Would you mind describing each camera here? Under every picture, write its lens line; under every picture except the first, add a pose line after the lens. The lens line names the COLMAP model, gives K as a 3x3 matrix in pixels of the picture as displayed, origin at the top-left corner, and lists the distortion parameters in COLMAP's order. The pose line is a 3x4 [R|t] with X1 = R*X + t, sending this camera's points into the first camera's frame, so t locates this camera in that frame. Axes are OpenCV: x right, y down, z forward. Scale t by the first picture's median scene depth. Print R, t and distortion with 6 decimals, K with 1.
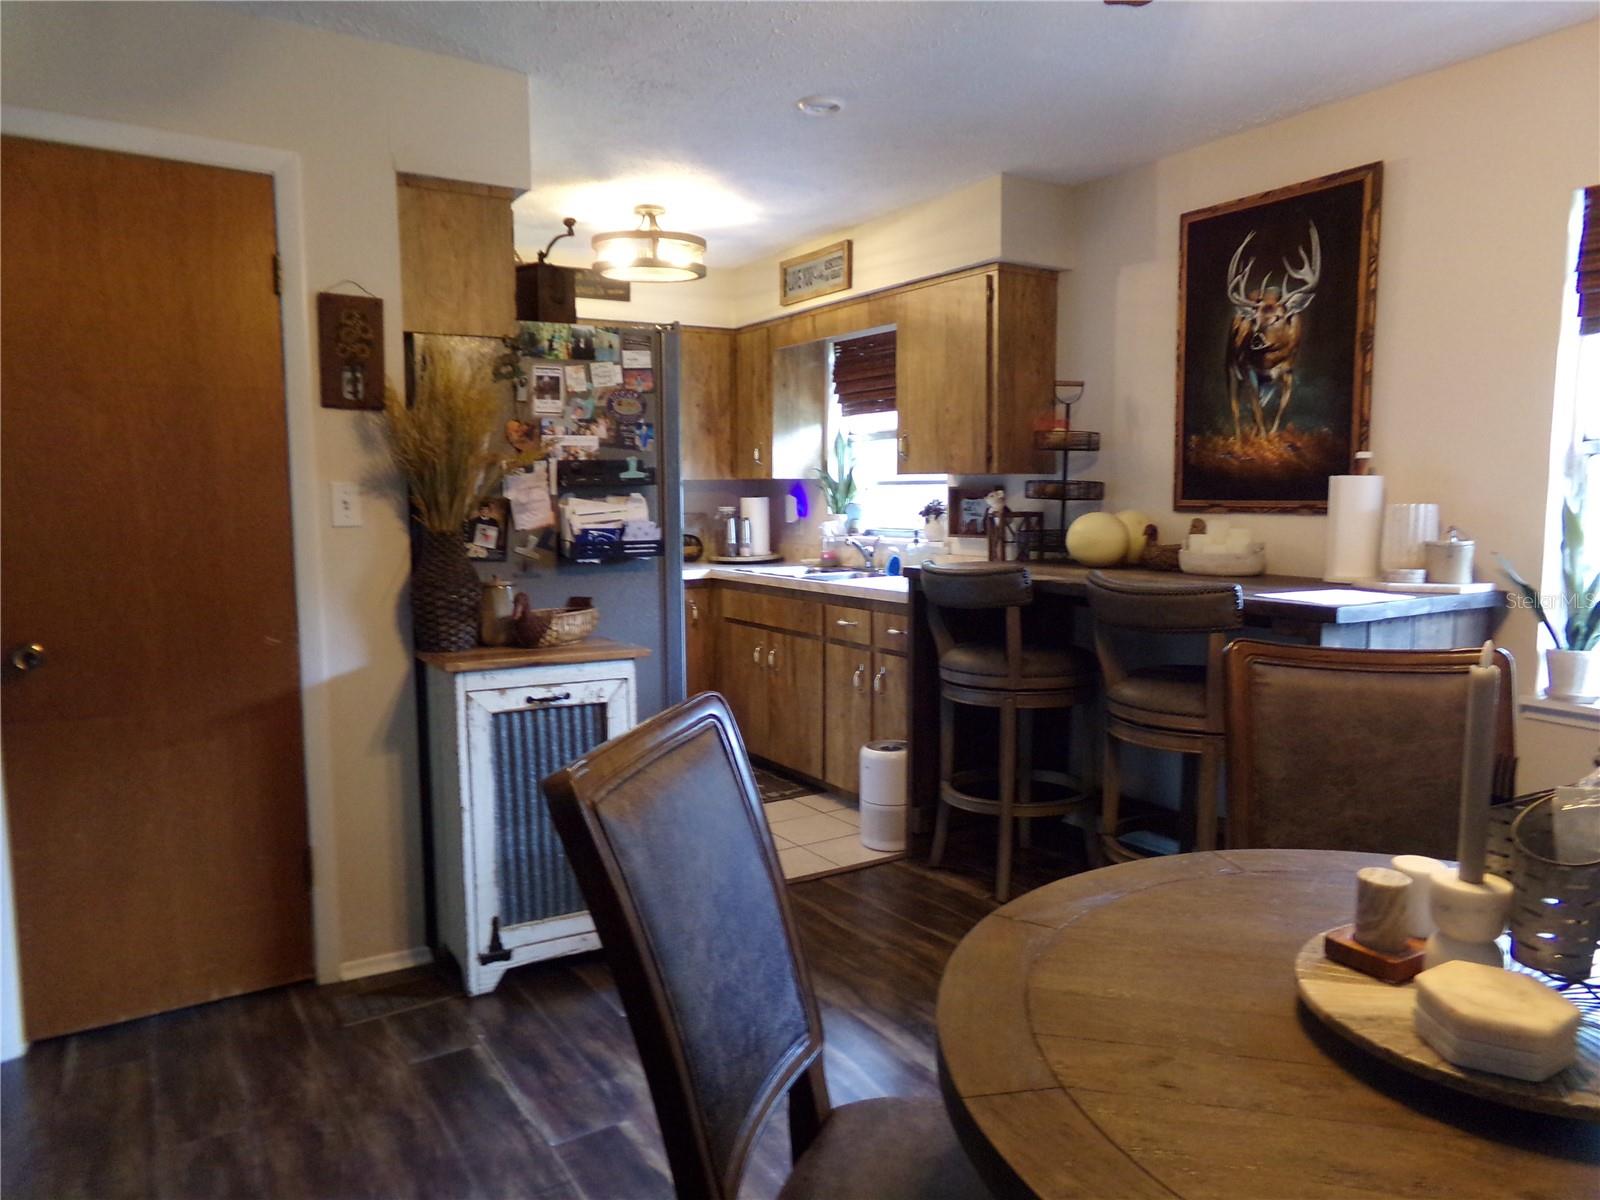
lens RADIAL K [[1102.4, 0, 802.8], [0, 1102.4, 599.0], [0, 0, 1]] dist [-0.049920, 0.072825]
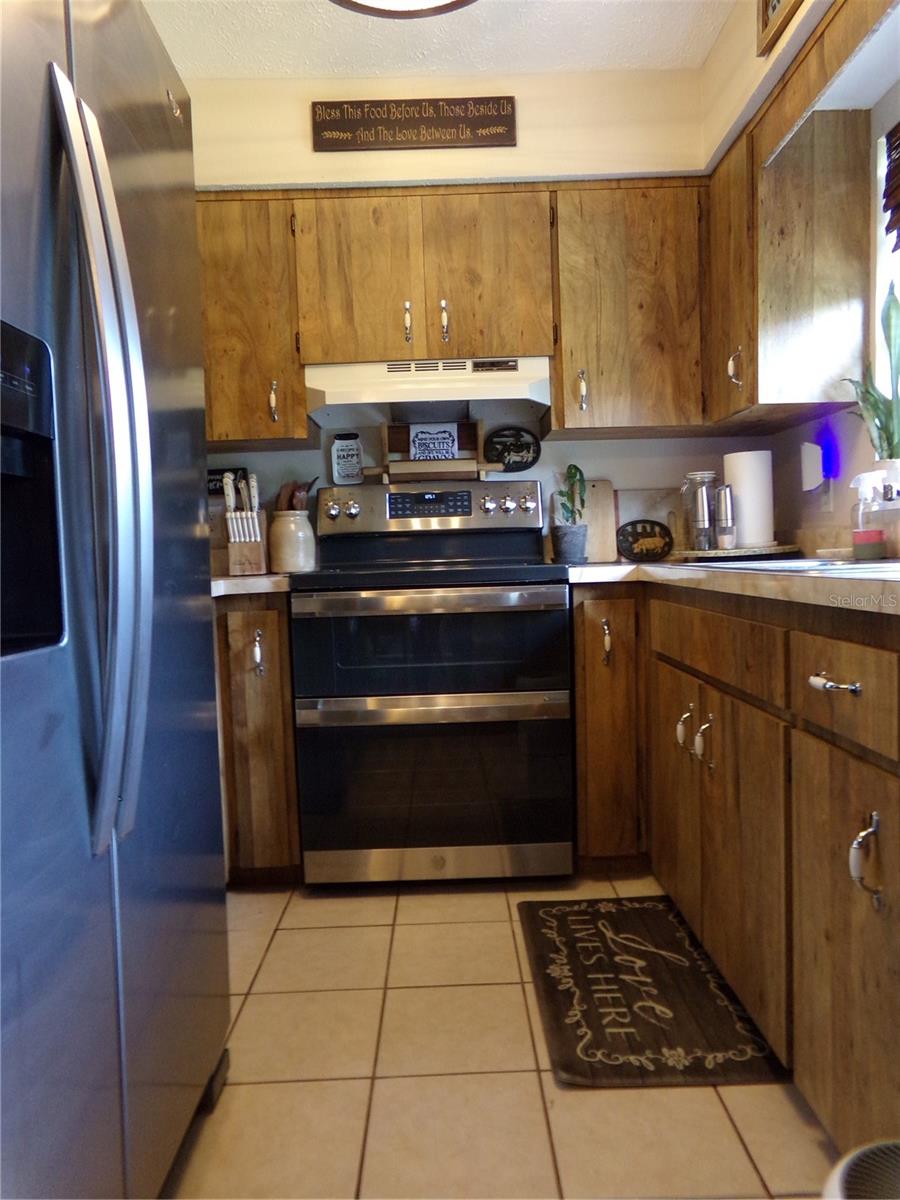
lens RADIAL K [[826.8, 0, 442.9], [0, 826.8, 595.8], [0, 0, 1]] dist [-0.049920, 0.072825]
pose [[0.848244, 0.004962, -0.529582, 0.099519], [-0.023931, 0.999294, -0.028968, 0.006232], [0.529064, 0.037245, 0.847764, 0.981123]]
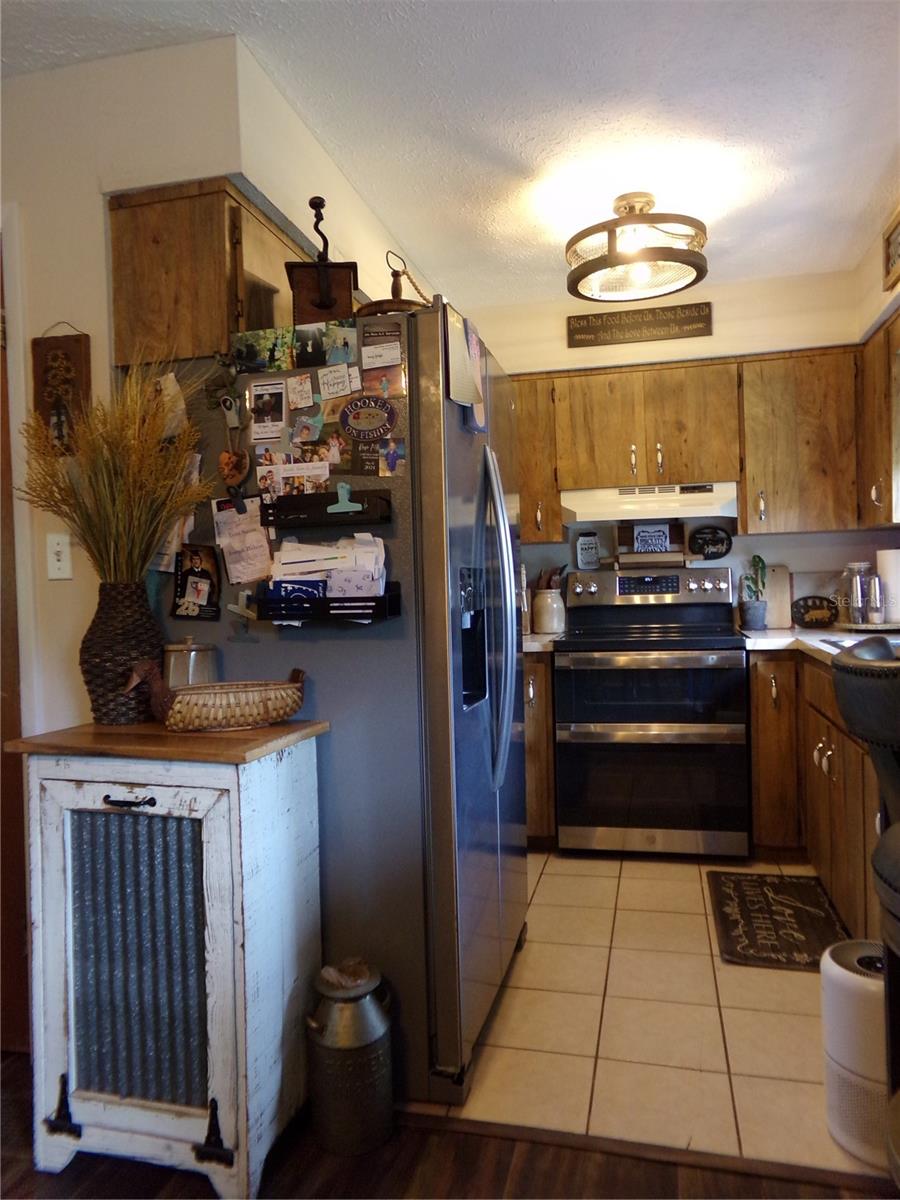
lens RADIAL K [[826.8, 0, 456.5], [0, 826.8, 591.8], [0, 0, 1]] dist [-0.049920, 0.072825]
pose [[0.697891, -0.003825, -0.716194, 0.293762], [-0.046189, 0.997664, -0.050336, -0.031867], [0.714713, 0.068209, 0.696084, 0.671022]]
